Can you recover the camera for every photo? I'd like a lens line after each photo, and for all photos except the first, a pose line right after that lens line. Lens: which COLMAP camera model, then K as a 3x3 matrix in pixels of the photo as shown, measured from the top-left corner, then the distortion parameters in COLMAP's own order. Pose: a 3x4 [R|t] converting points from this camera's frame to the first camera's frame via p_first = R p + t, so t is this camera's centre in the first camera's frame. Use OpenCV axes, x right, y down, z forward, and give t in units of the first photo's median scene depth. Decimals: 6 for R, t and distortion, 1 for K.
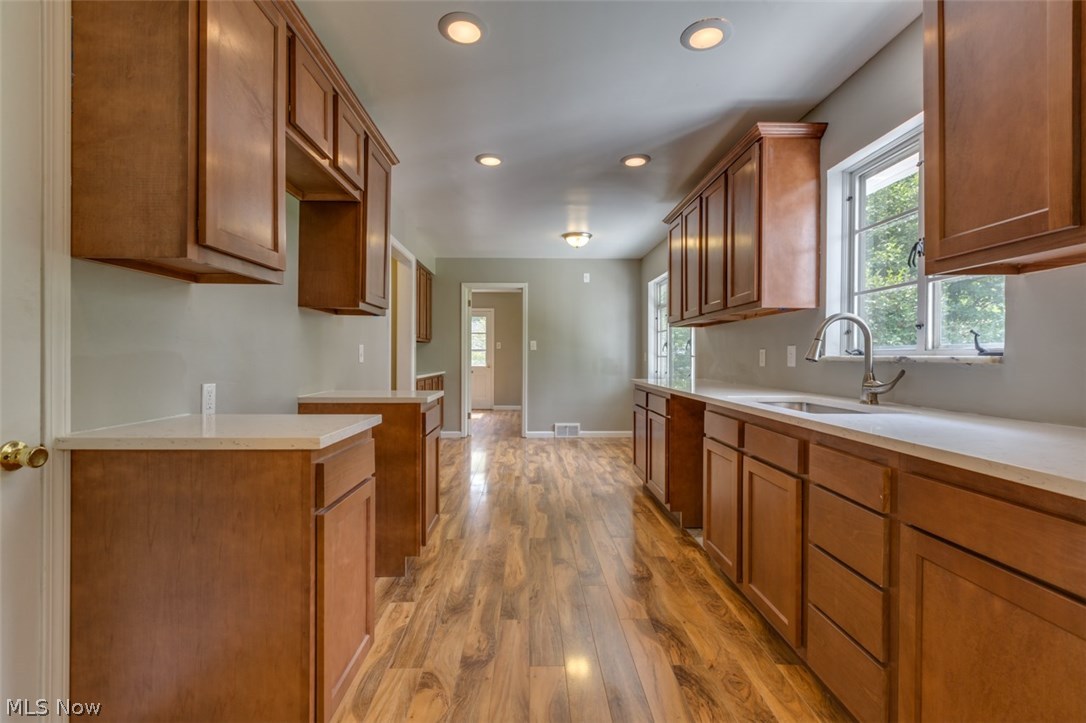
lens RADIAL K [[487.3, 0, 542.5], [0, 487.3, 357.2], [0, 0, 1]] dist [0.001725, 0.000626]
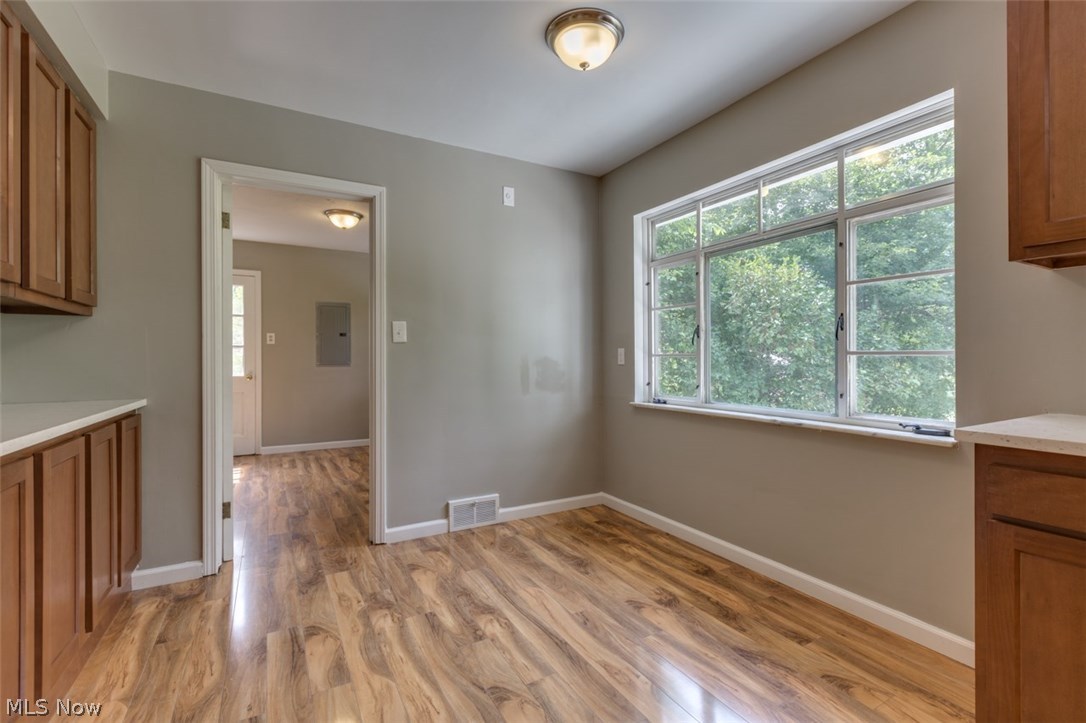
lens RADIAL K [[487.3, 0, 542.5], [0, 487.3, 357.2], [0, 0, 1]] dist [0.001725, 0.000626]
pose [[0.886611, 0.002667, 0.462508, -0.217047], [0.002006, 0.999952, -0.009612, 0.010584], [-0.462511, 0.009450, 0.886563, 1.091994]]
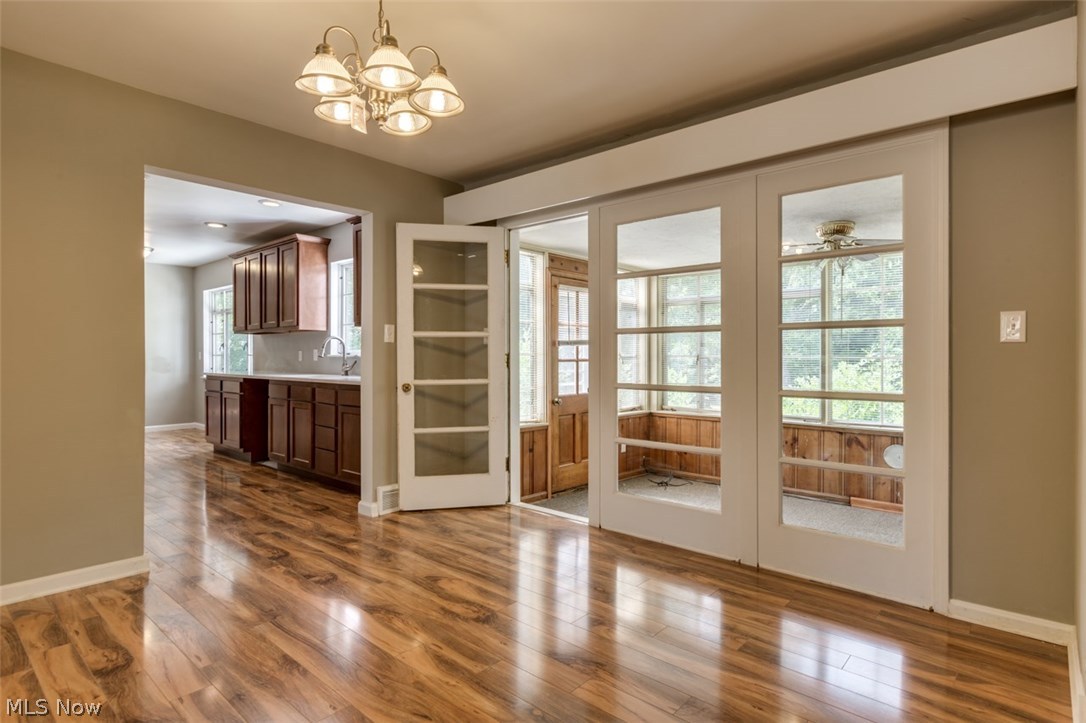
lens RADIAL K [[570.1, 0, 545.6], [0, 570.1, 357.7], [0, 0, 1]] dist [-0.000587, 0.000884]
pose [[0.685991, -0.006048, 0.727585, -0.382952], [0.003906, 0.999982, 0.004629, 0.001455], [-0.727599, -0.000334, 0.686002, -0.922100]]
